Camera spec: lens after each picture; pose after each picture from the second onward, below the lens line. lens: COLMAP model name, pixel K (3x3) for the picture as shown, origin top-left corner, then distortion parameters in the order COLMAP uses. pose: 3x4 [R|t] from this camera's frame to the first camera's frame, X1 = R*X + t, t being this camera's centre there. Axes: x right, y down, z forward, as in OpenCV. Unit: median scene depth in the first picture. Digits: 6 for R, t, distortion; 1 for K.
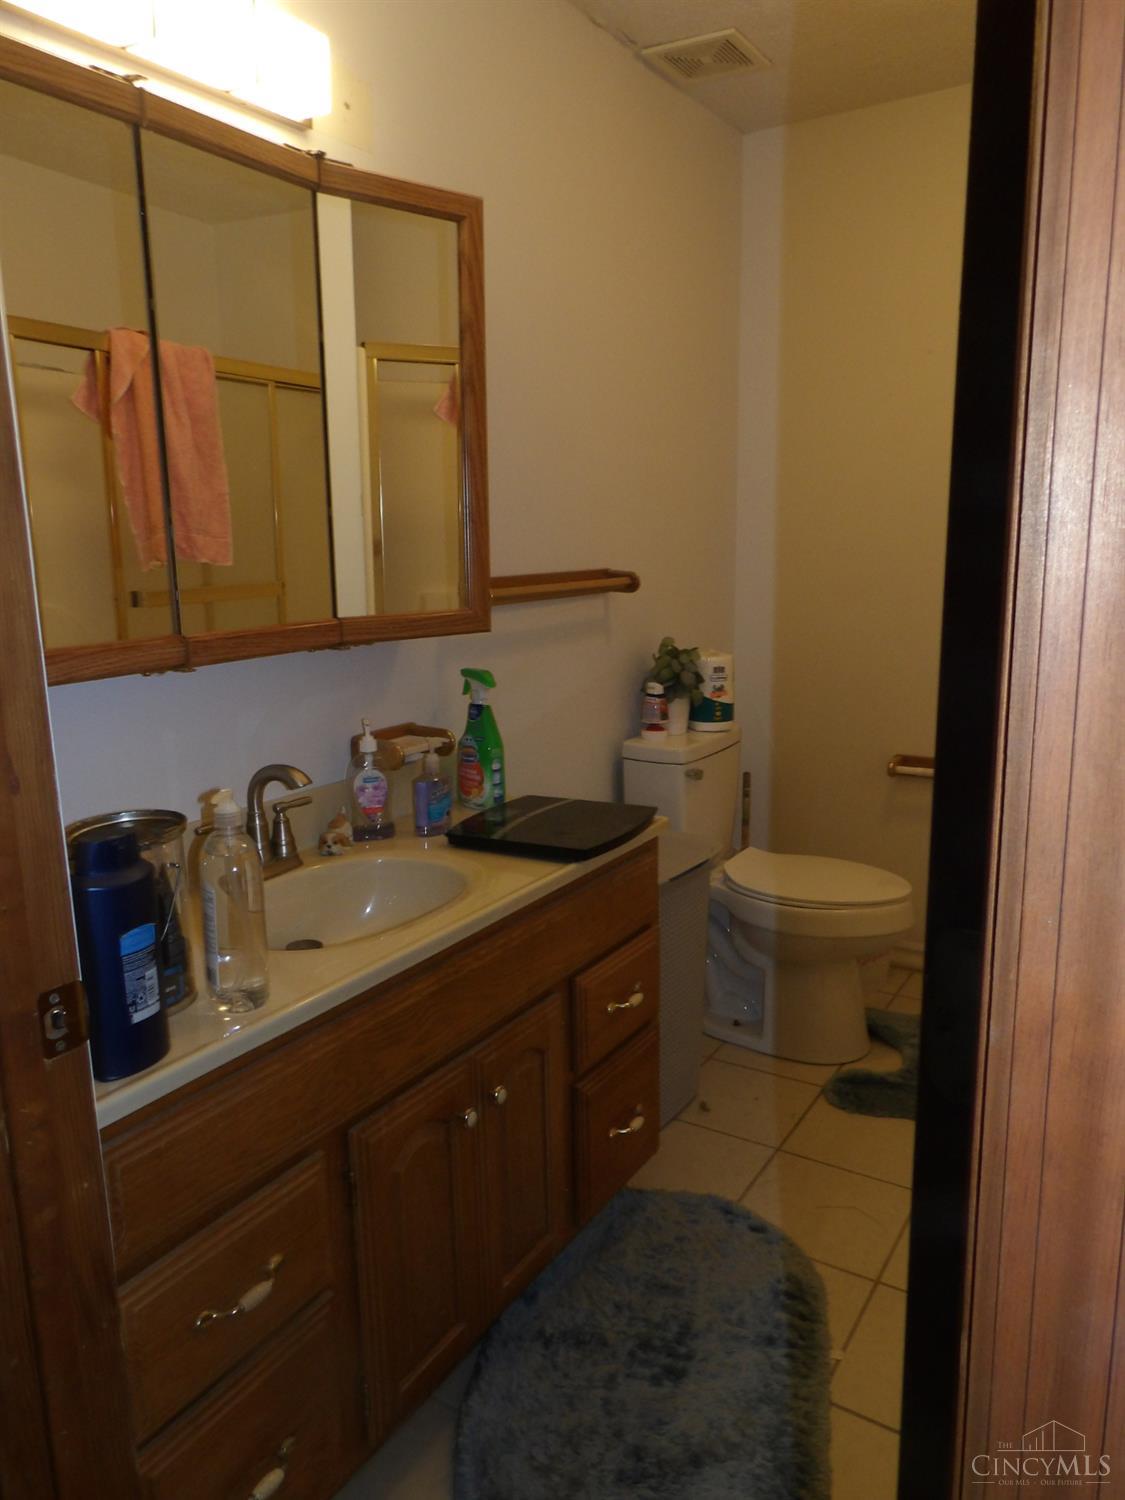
lens RADIAL K [[1079.6, 0, 566.3], [0, 1079.6, 750.9], [0, 0, 1]] dist [-0.018054, 0.024915]
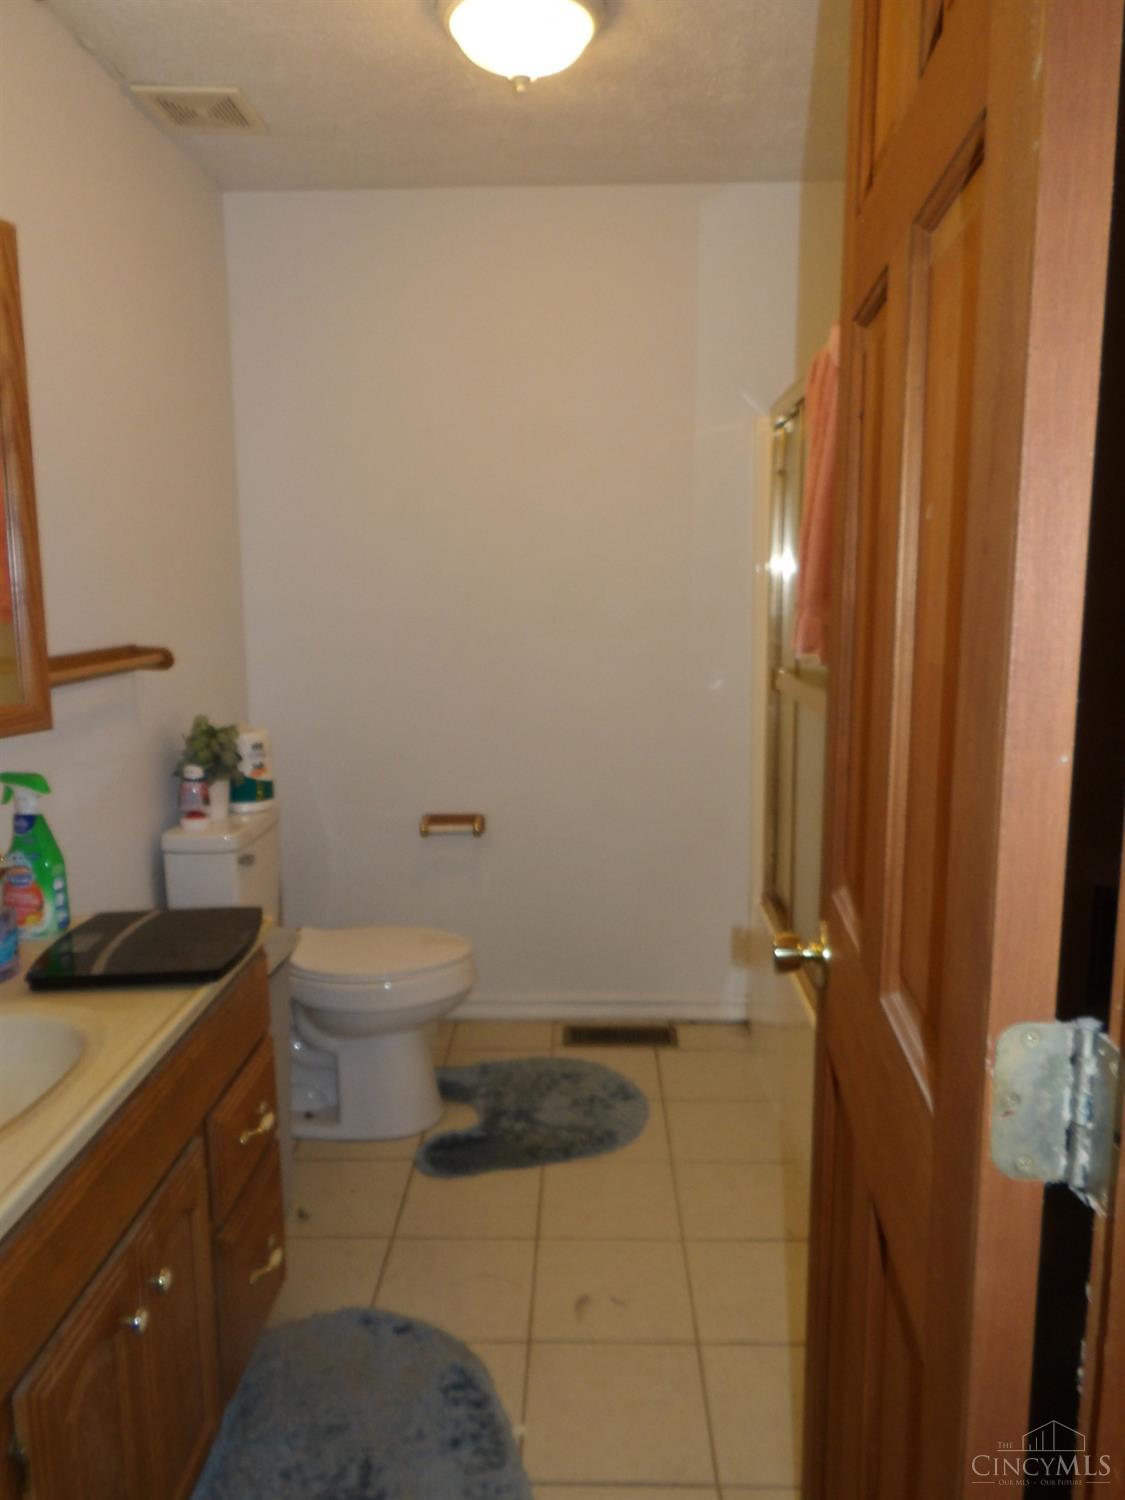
lens RADIAL K [[1079.6, 0, 563.5], [0, 1079.6, 750.7], [0, 0, 1]] dist [-0.018054, 0.024915]
pose [[0.858177, -0.078221, 0.507360, -0.123746], [0.103313, 0.994418, -0.021437, -0.026838], [-0.502851, 0.070814, 0.861467, 0.059360]]
